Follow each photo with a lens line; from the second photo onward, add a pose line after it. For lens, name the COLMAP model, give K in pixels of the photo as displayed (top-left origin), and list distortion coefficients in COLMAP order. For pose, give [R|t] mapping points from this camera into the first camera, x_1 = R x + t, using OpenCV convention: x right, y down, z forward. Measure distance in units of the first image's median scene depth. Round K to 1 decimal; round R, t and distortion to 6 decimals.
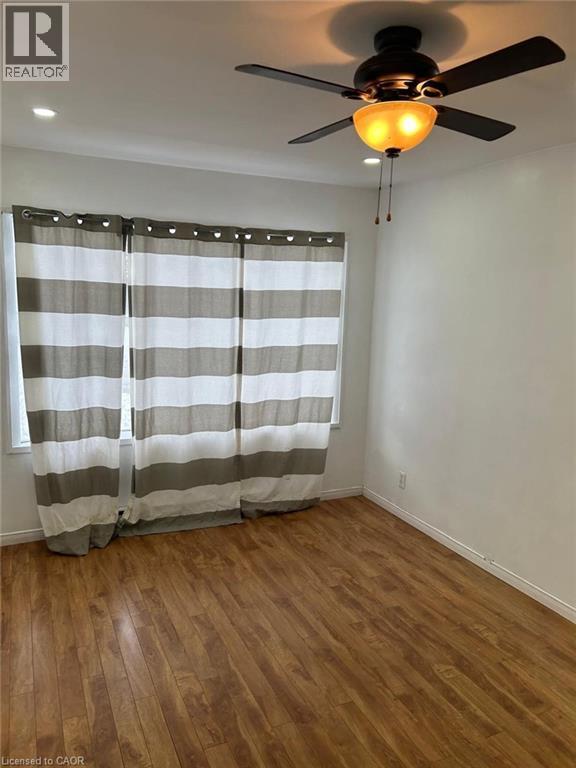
lens RADIAL K [[587.9, 0, 307.2], [0, 587.9, 371.2], [0, 0, 1]] dist [0.055416, -0.050255]
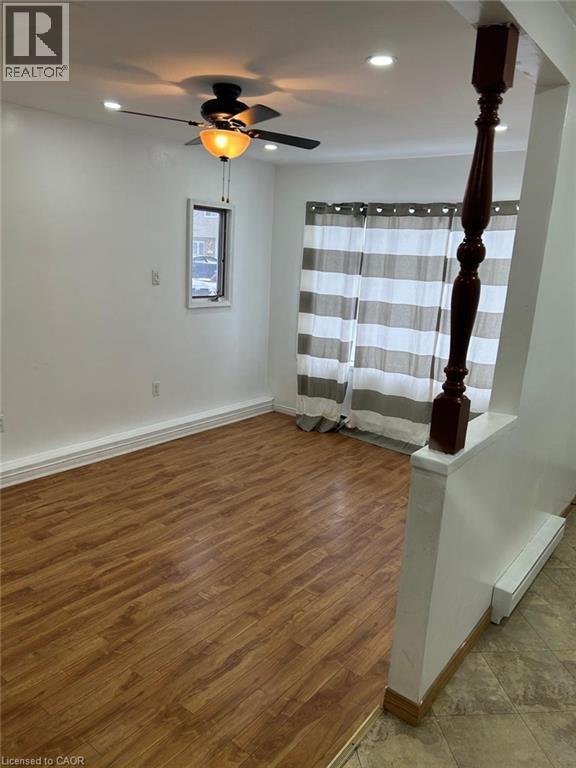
lens RADIAL K [[587.9, 0, 287.6], [0, 587.9, 385.1], [0, 0, 1]] dist [0.055416, -0.050255]
pose [[0.447678, 0.191146, -0.873526, 0.899835], [-0.160642, 0.978184, 0.131719, 0.001556], [0.879647, 0.081358, 0.468617, 0.238107]]
